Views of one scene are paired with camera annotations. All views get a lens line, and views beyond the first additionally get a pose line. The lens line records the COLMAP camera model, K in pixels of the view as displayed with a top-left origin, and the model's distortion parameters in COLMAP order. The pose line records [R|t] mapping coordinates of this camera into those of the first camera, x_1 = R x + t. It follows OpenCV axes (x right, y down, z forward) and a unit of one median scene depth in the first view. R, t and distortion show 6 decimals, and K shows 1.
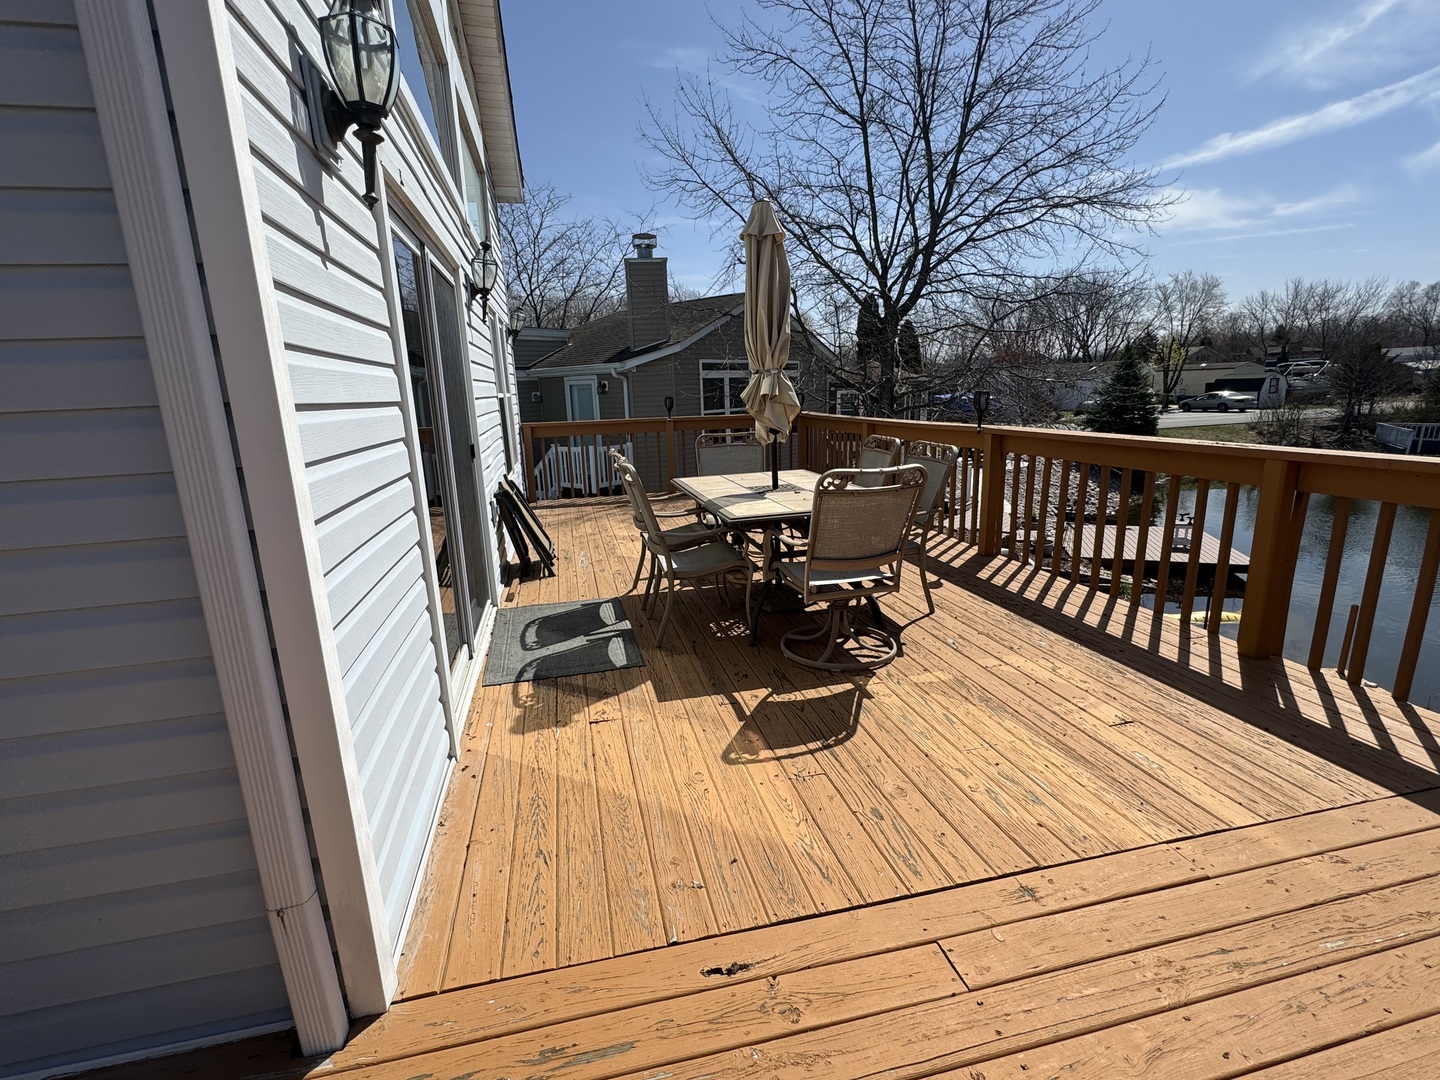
lens RADIAL K [[670.9, 0, 716.2], [0, 670.9, 541.7], [0, 0, 1]] dist [-0.002285, -0.000524]
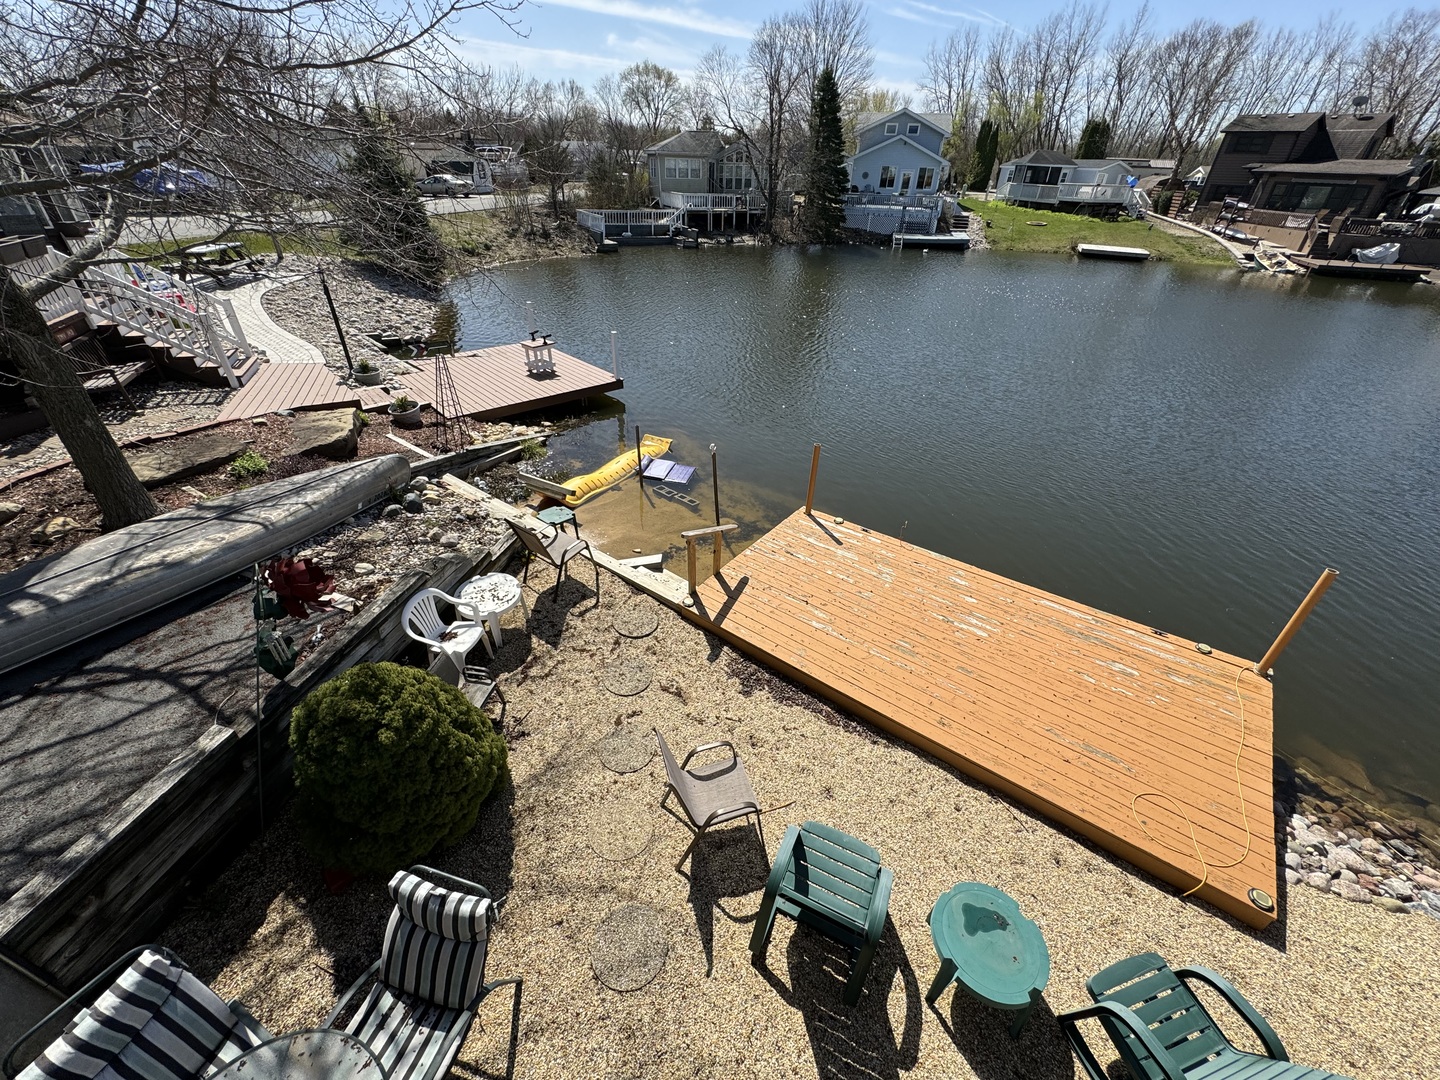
lens RADIAL K [[574.0, 0, 718.9], [0, 574.0, 543.2], [0, 0, 1]] dist [-0.003797, 0.000397]
pose [[0.489635, -0.441373, 0.751962, 0.560258], [0.151776, 0.892392, 0.424972, -0.350072], [-0.858616, -0.093951, 0.503937, 1.712224]]
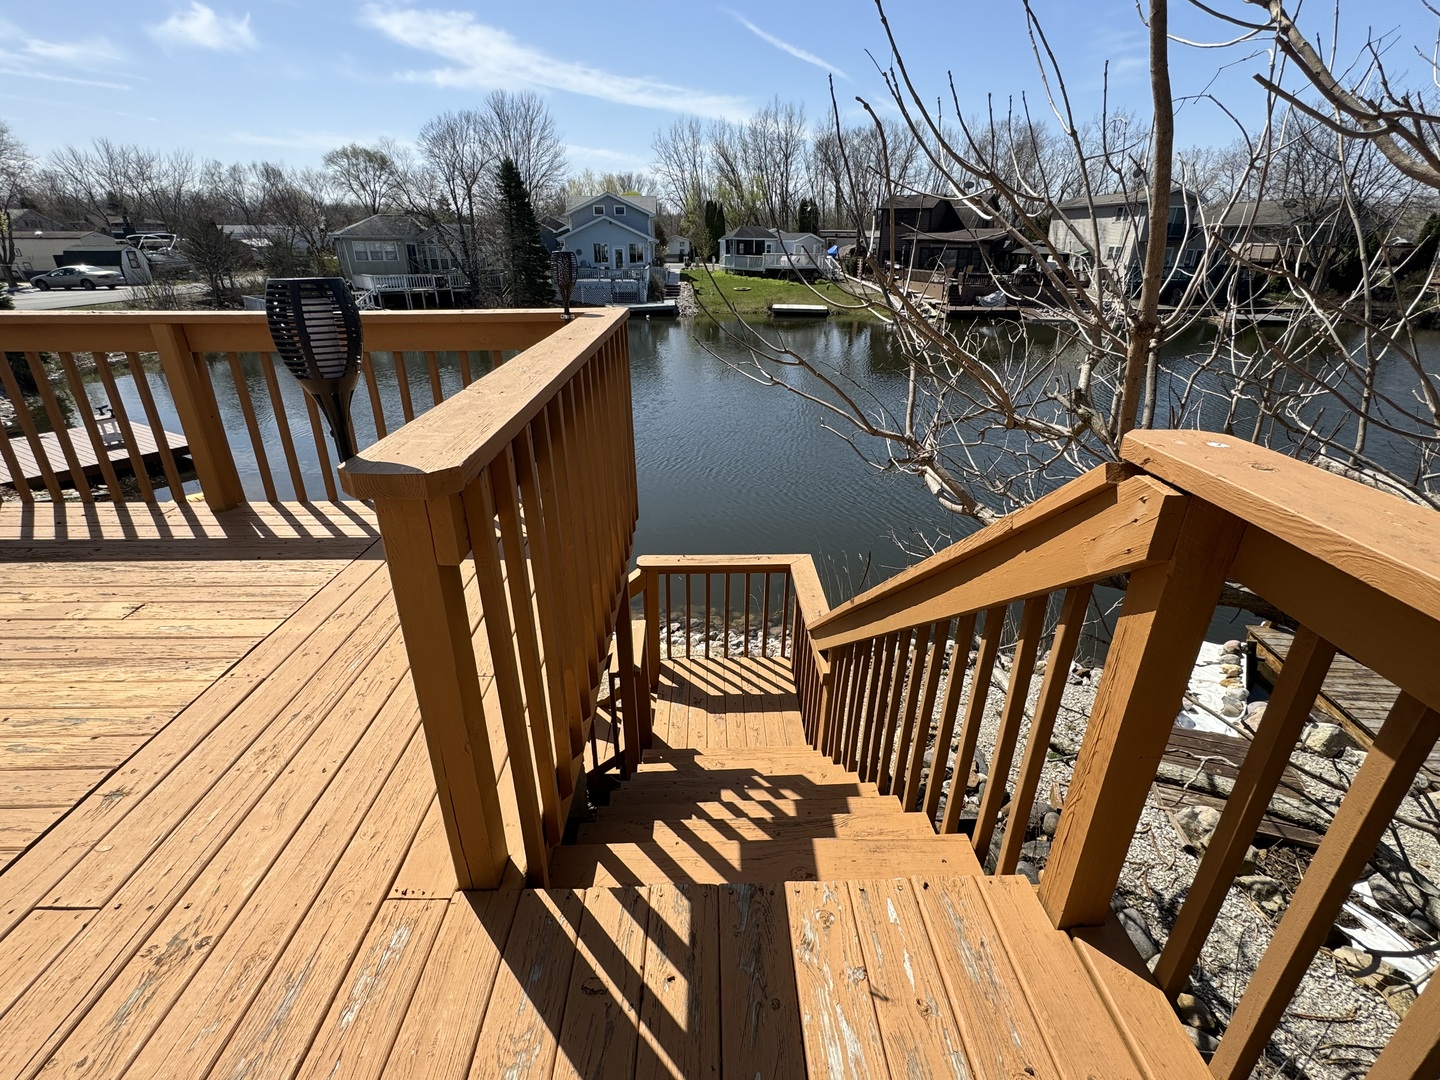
lens RADIAL K [[670.9, 0, 715.6], [0, 670.9, 542.6], [0, 0, 1]] dist [-0.002285, -0.000524]
pose [[0.212039, -0.364996, 0.906542, -0.042691], [0.206311, 0.923447, 0.323546, 0.028263], [-0.955236, 0.118425, 0.271110, -0.058990]]
